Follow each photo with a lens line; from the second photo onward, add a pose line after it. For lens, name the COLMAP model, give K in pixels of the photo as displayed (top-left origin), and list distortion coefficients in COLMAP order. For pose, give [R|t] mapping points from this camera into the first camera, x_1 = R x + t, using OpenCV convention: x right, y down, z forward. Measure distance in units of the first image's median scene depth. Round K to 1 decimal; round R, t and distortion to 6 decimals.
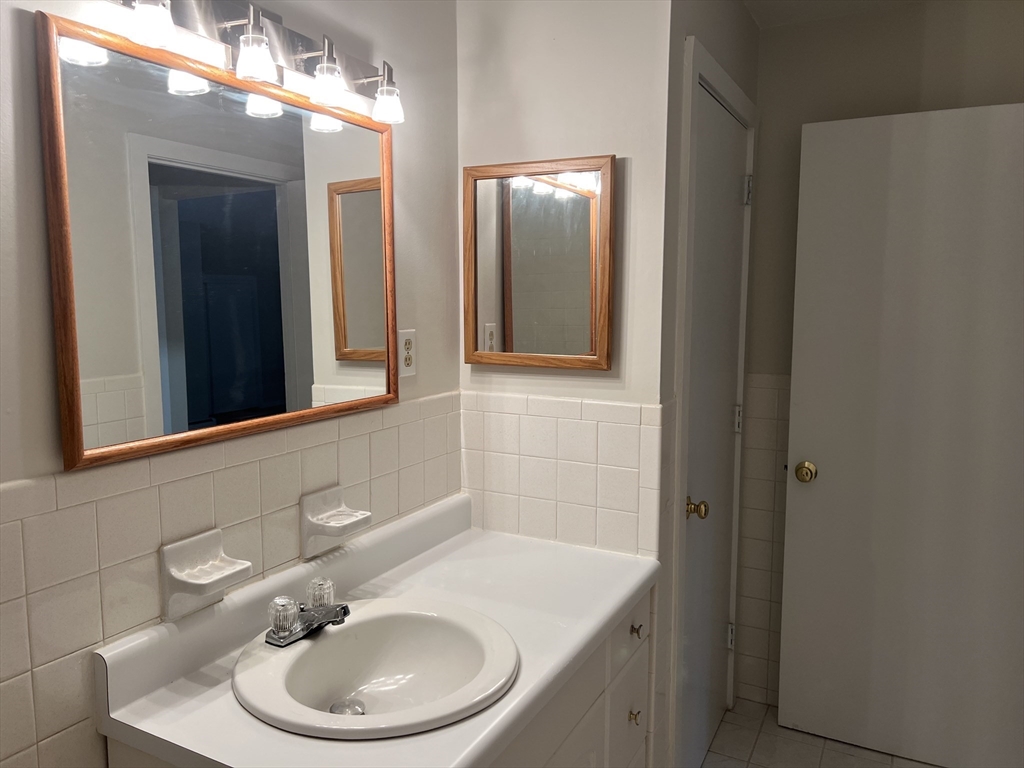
lens RADIAL K [[771.2, 0, 512.0], [0, 771.2, 384.0], [0, 0, 1]] dist [0.099850, -0.123772]
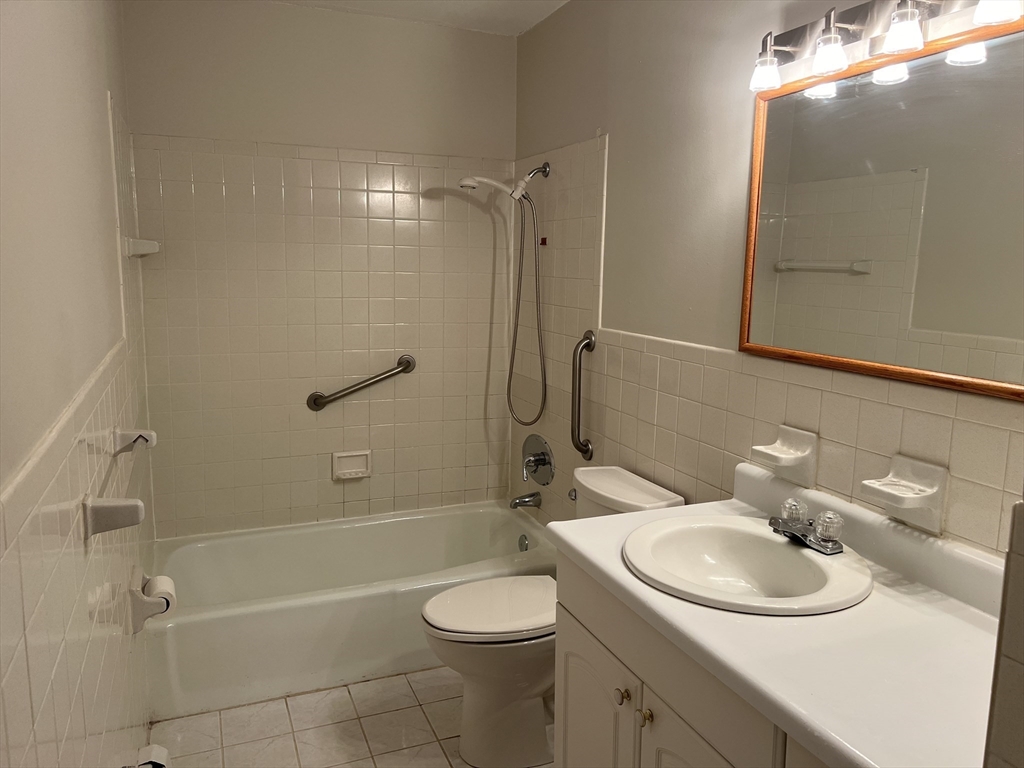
lens RADIAL K [[771.2, 0, 512.0], [0, 771.2, 384.0], [0, 0, 1]] dist [0.099850, -0.123772]
pose [[-0.640850, 0.111769, -0.759486, 0.808223], [-0.102660, 0.967980, 0.229076, -0.122214], [0.760771, 0.224773, -0.608856, 1.229453]]
